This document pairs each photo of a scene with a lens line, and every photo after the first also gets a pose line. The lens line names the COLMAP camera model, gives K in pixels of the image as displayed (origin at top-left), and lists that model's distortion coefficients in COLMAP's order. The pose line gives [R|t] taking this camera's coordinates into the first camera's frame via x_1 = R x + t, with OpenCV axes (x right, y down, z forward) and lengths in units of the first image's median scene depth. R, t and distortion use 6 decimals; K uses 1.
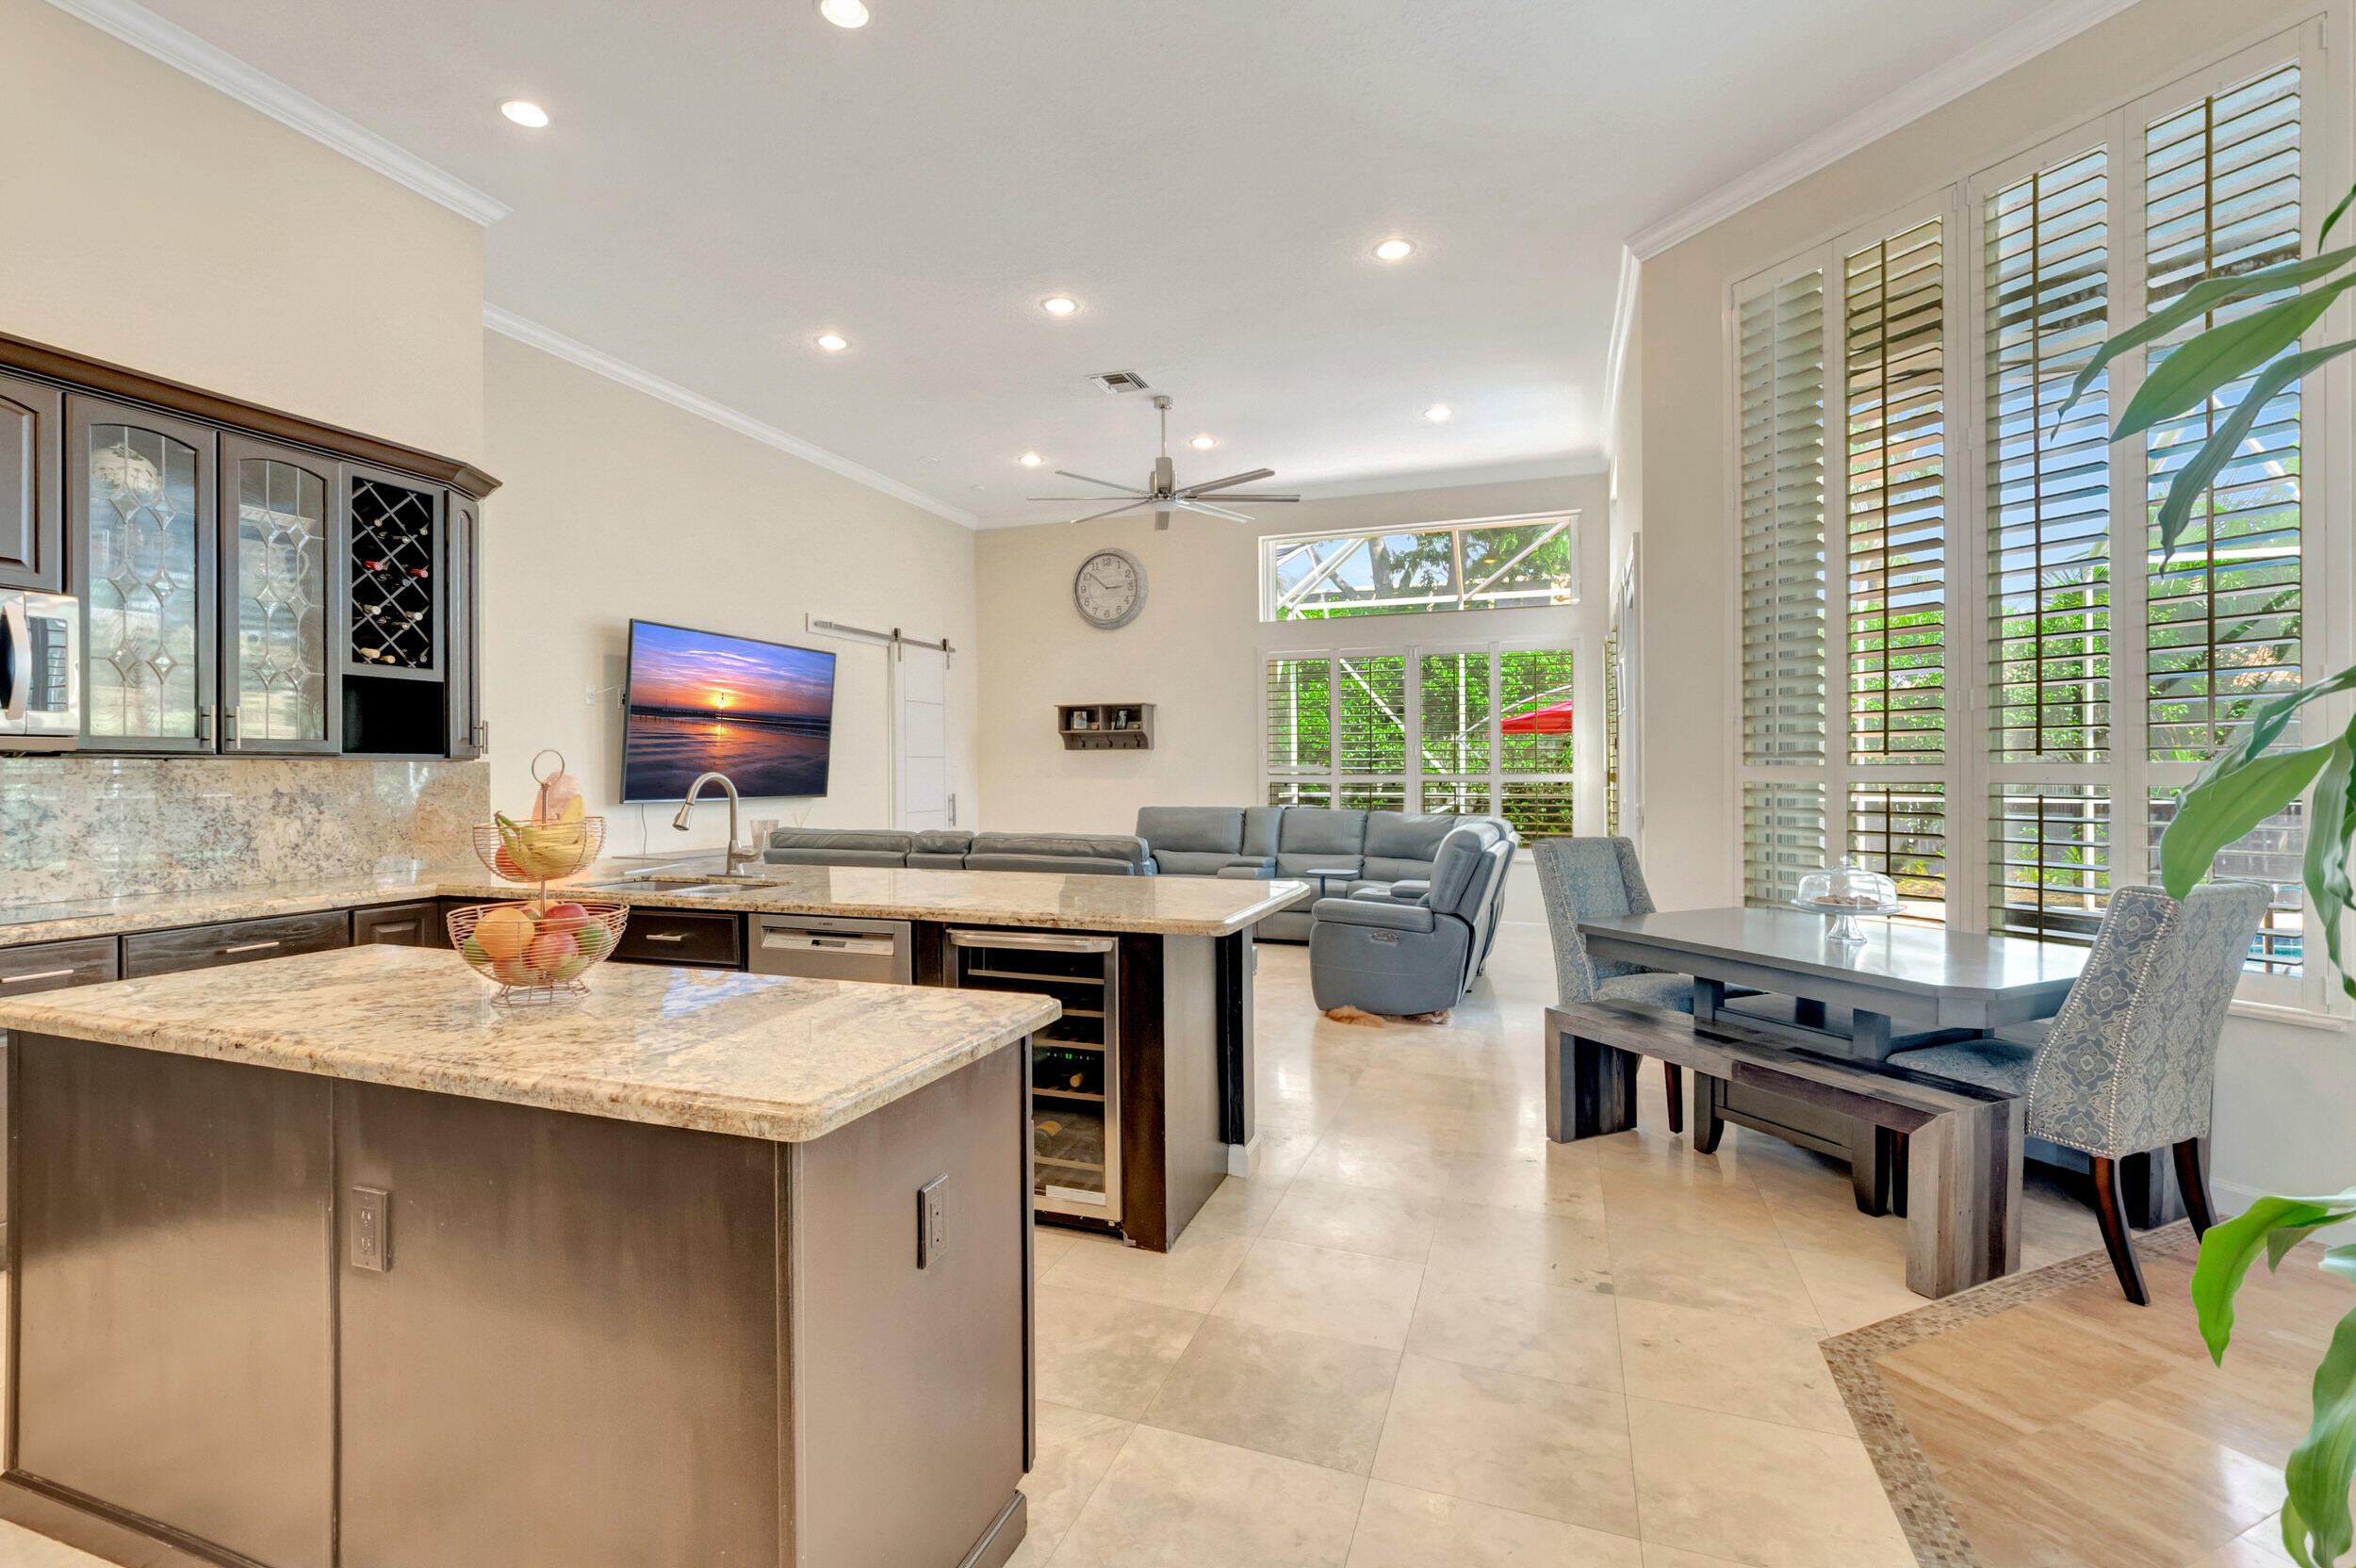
lens RADIAL K [[1047.4, 0, 1142.4], [0, 1047.4, 780.4], [0, 0, 1]] dist [-0.001413, -0.001049]
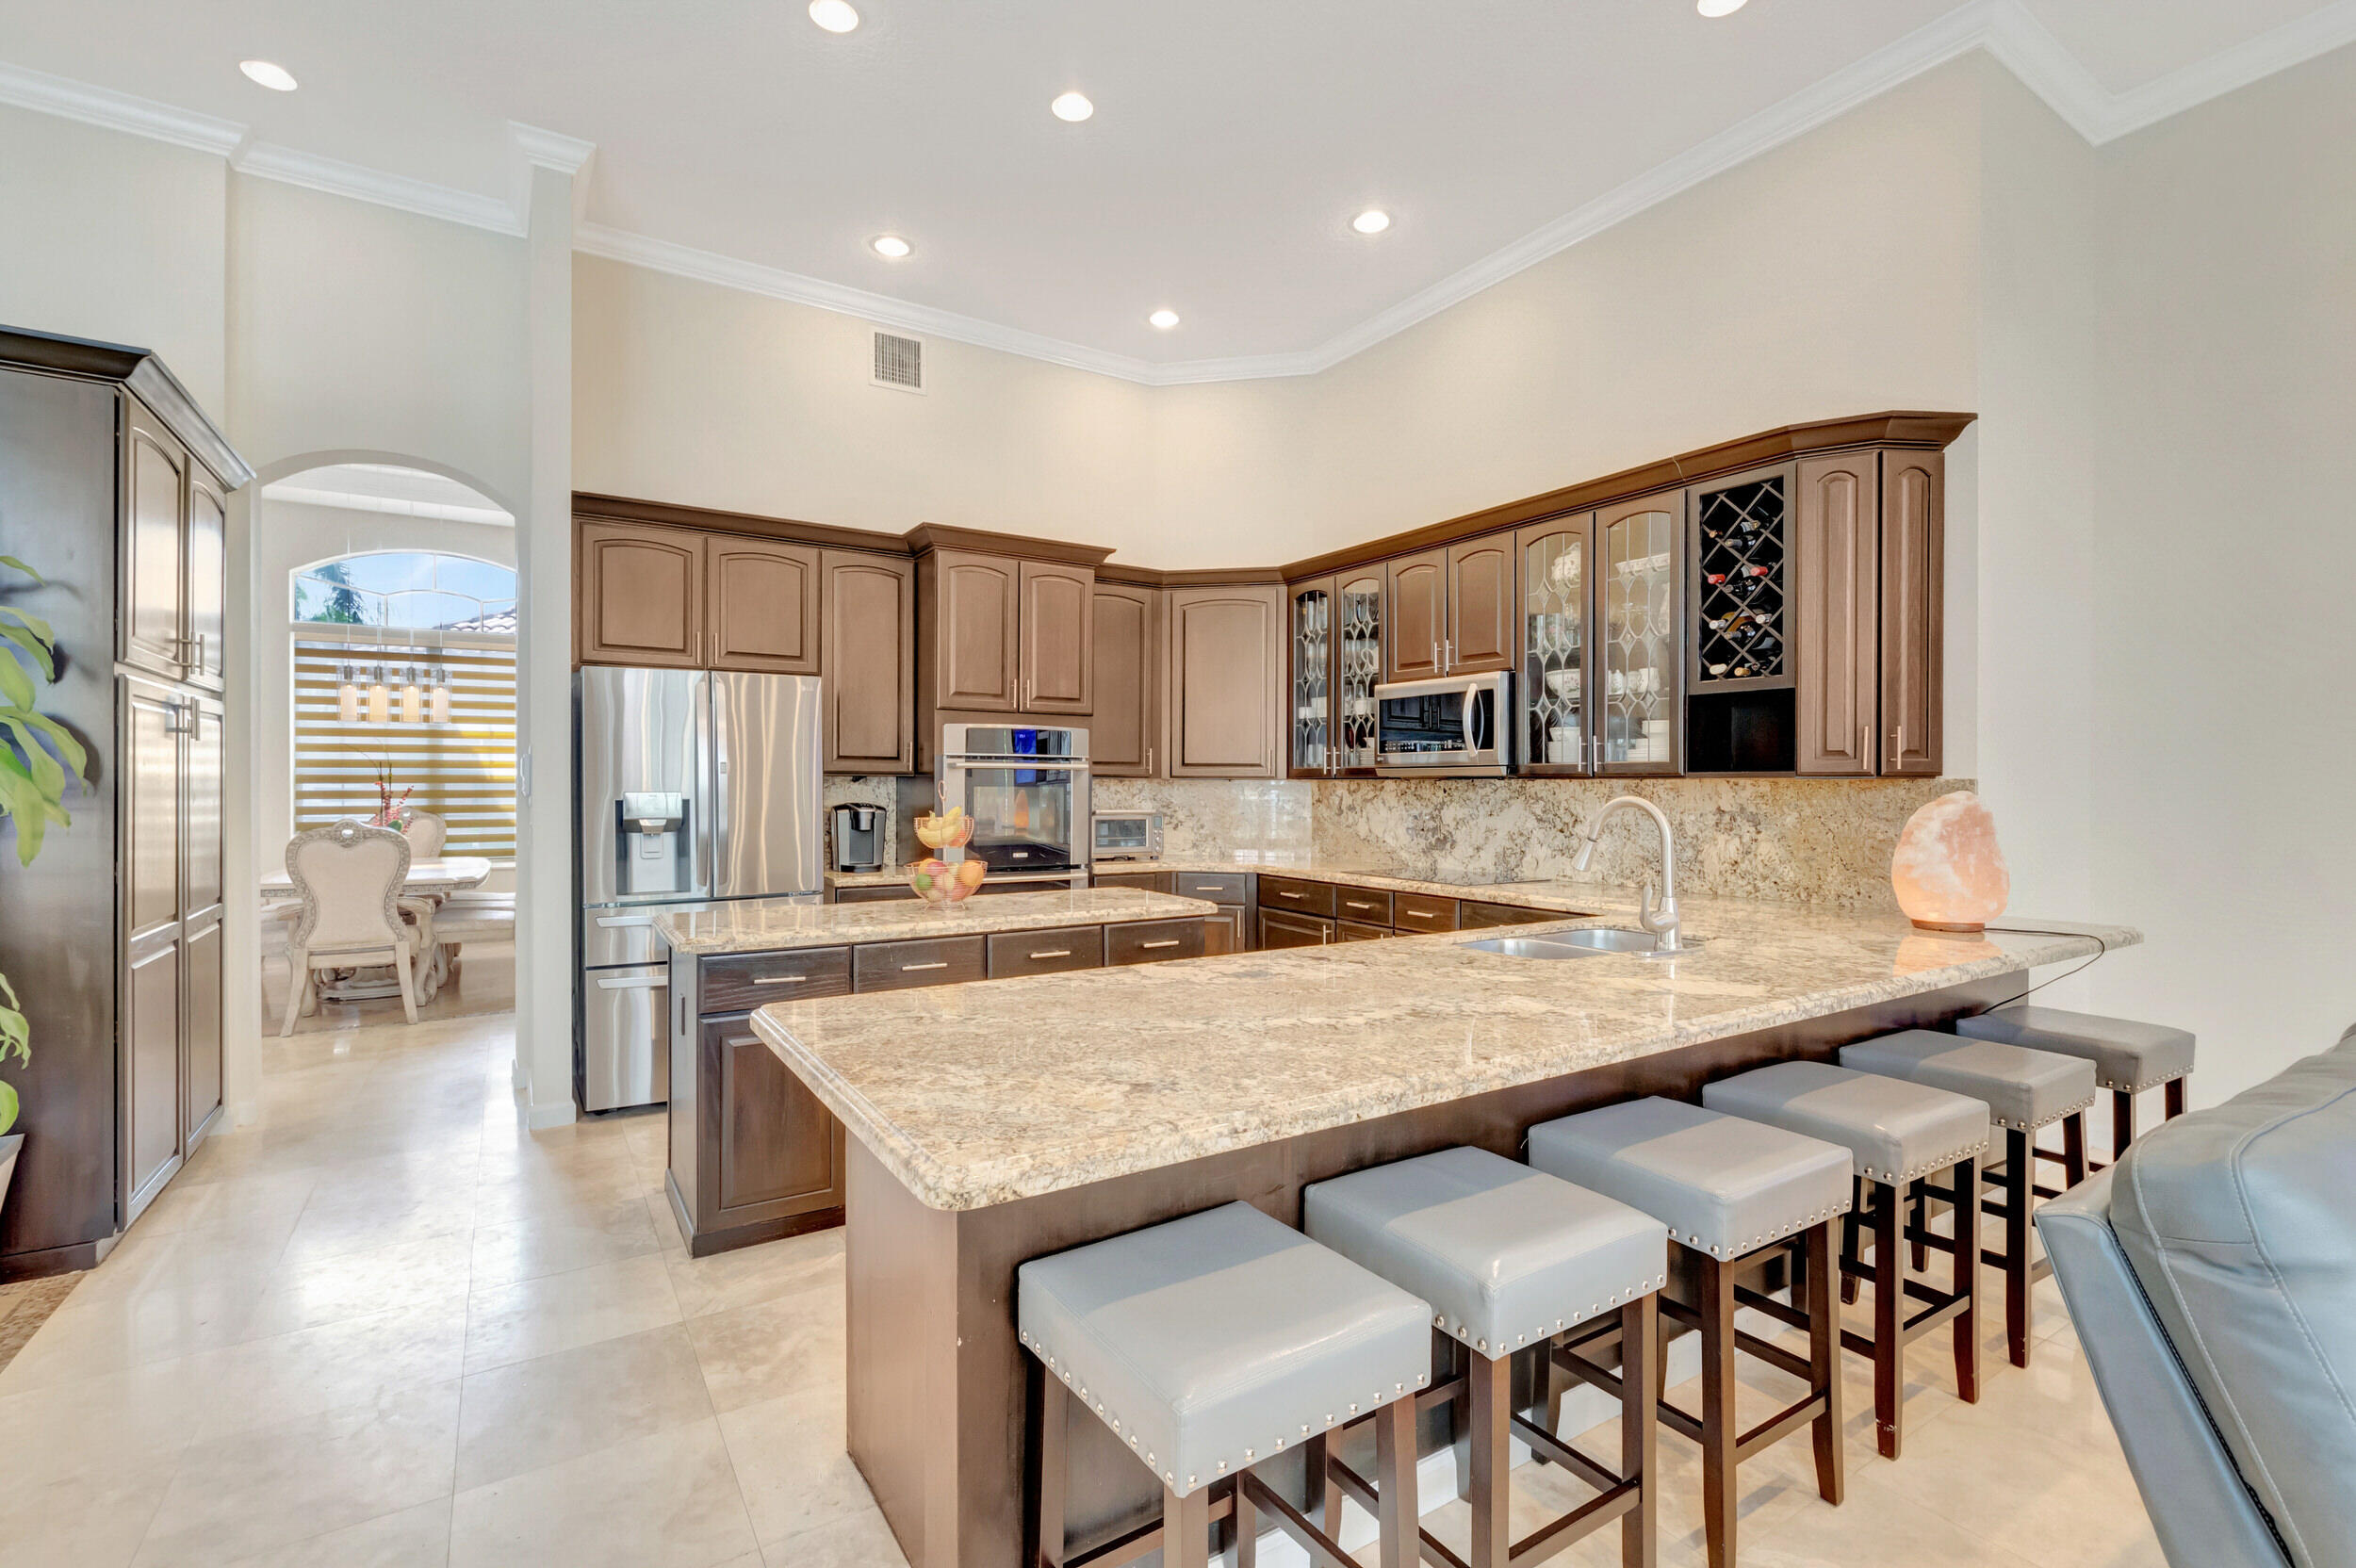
lens RADIAL K [[1047.4, 0, 1170.9], [0, 1047.4, 790.0], [0, 0, 1]] dist [-0.001413, -0.001049]
pose [[-0.592571, 0.010309, -0.805452, 0.330437], [-0.004210, 0.999865, 0.015895, -0.021666], [0.805507, 0.012810, -0.592448, 1.113162]]
